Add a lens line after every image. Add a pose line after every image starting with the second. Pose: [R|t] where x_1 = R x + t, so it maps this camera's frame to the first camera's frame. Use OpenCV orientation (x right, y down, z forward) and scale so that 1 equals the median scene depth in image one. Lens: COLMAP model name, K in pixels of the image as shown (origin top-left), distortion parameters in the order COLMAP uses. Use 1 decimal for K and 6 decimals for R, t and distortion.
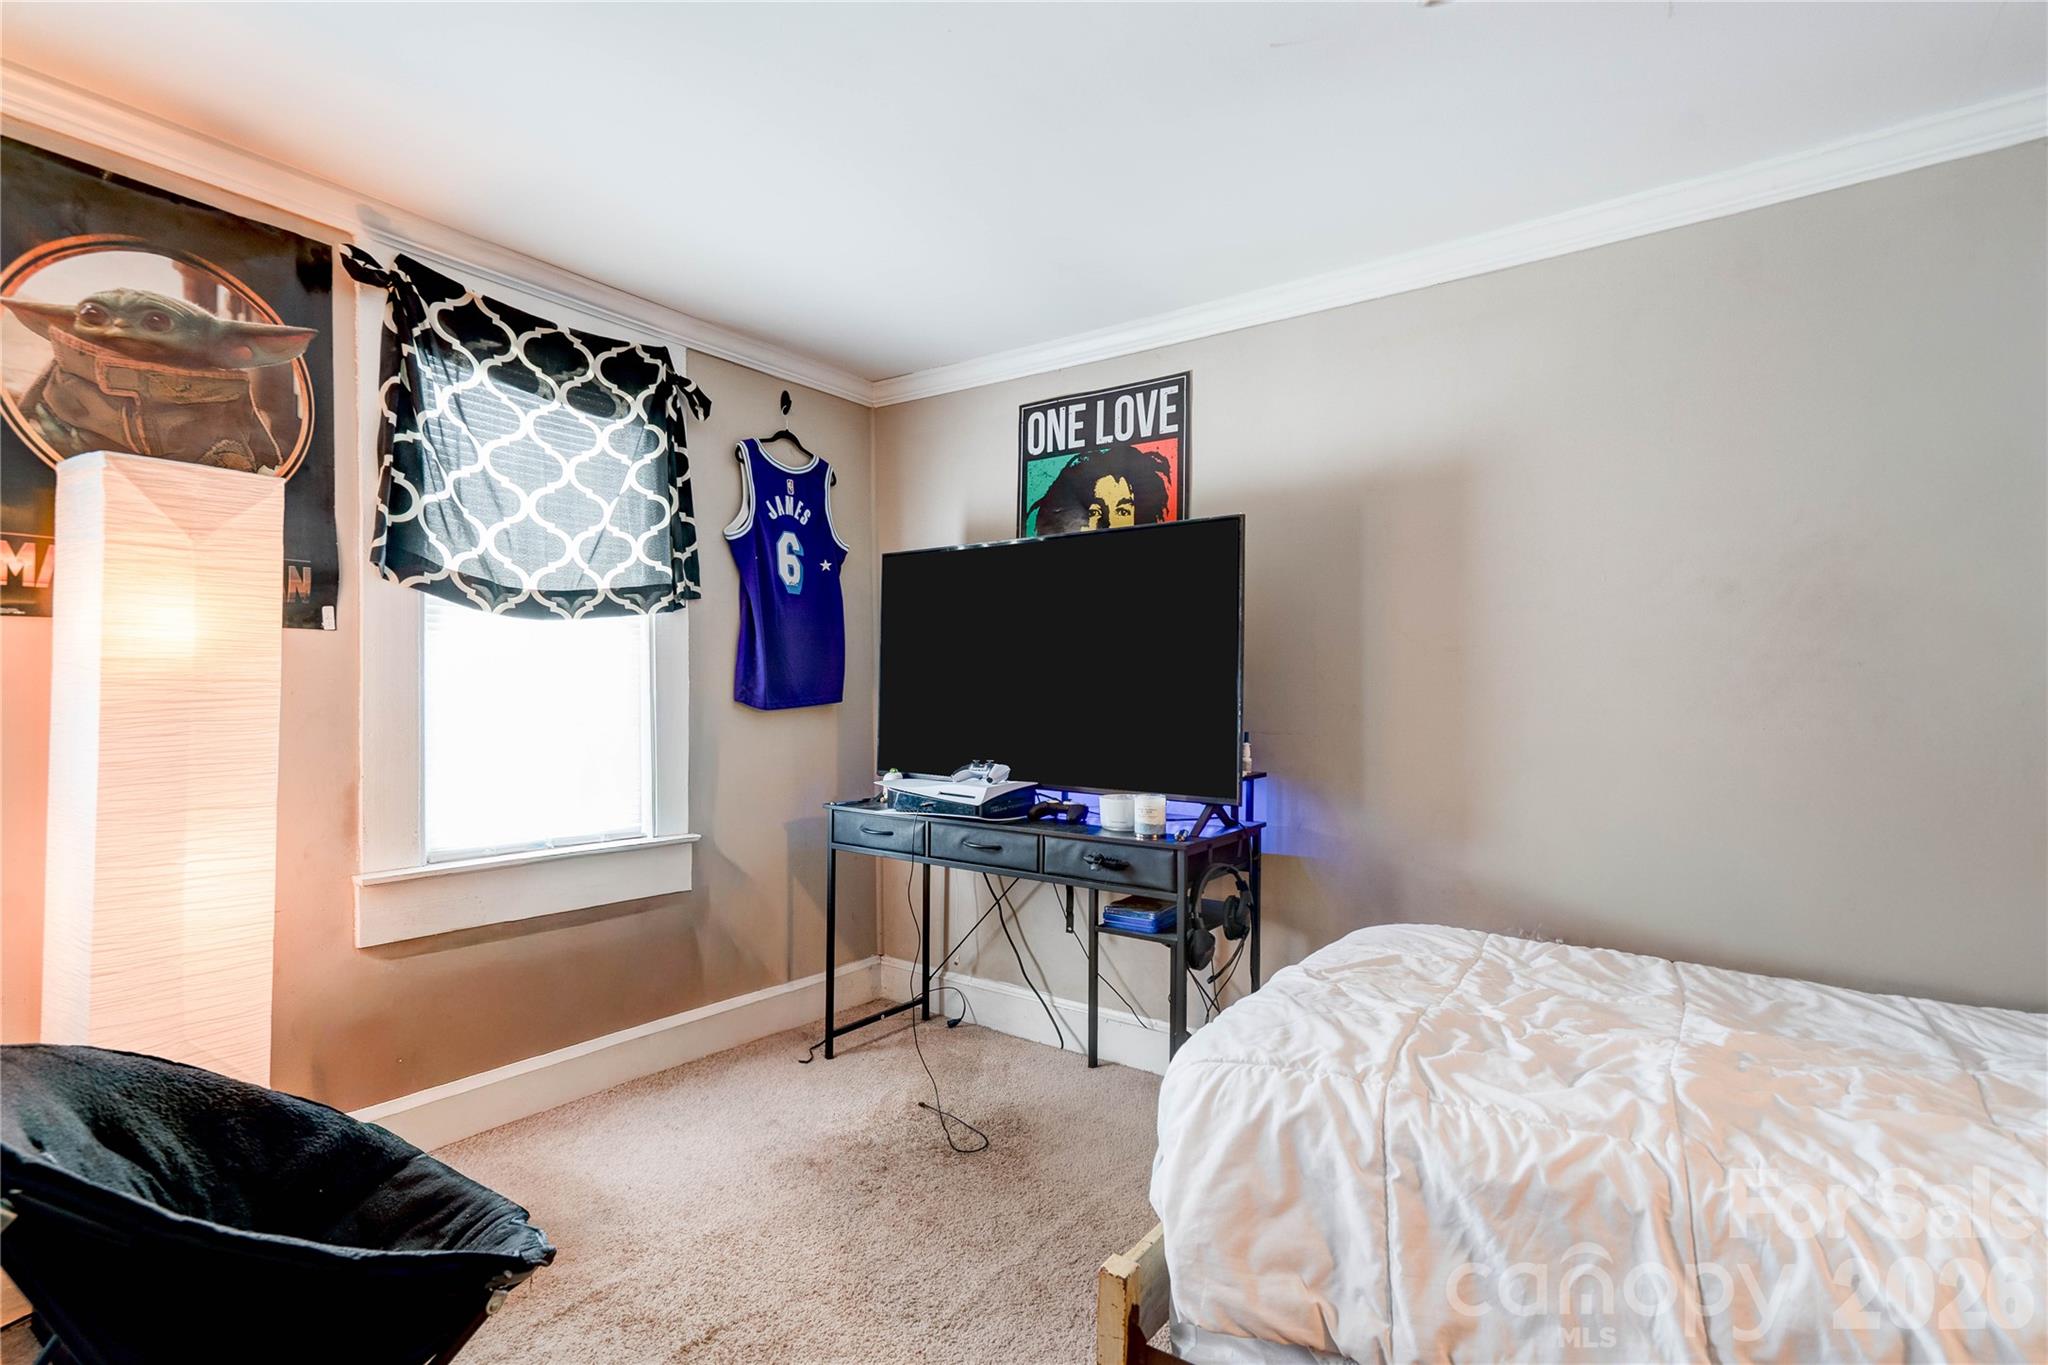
lens RADIAL K [[969.1, 0, 1003.3], [0, 969.1, 680.8], [0, 0, 1]] dist [-0.000601, 0.016162]
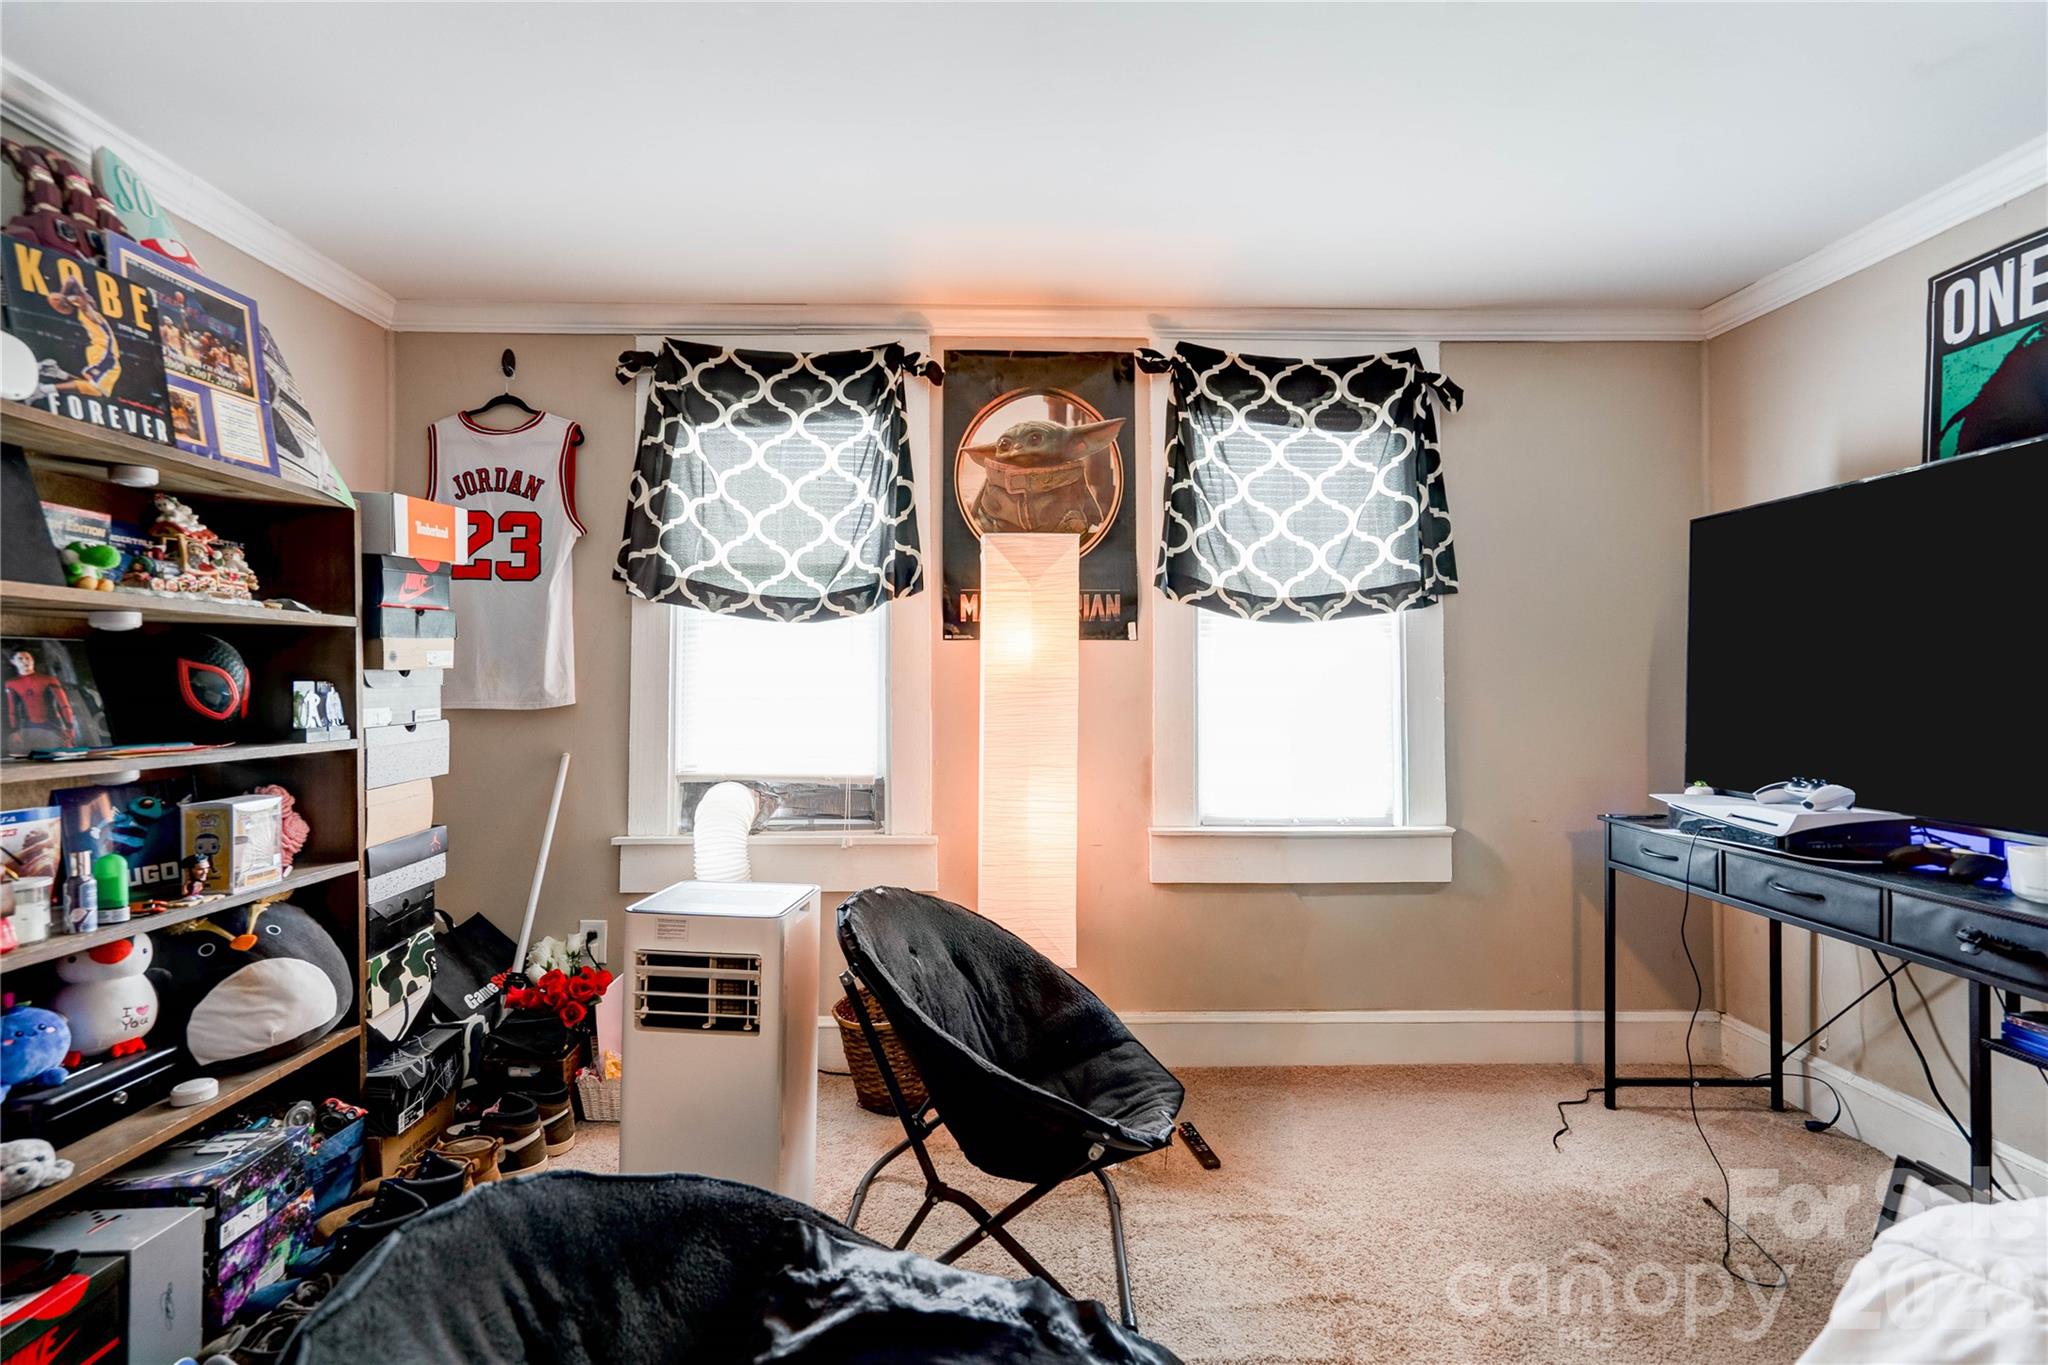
lens RADIAL K [[941.9, 0, 1016.4], [0, 941.9, 680.4], [0, 0, 1]] dist [-0.003023, 0.011633]
pose [[0.612258, -0.005642, -0.790638, 0.191963], [0.007034, 0.999974, -0.001689, 0.003334], [0.790627, -0.004528, 0.612282, 0.069562]]
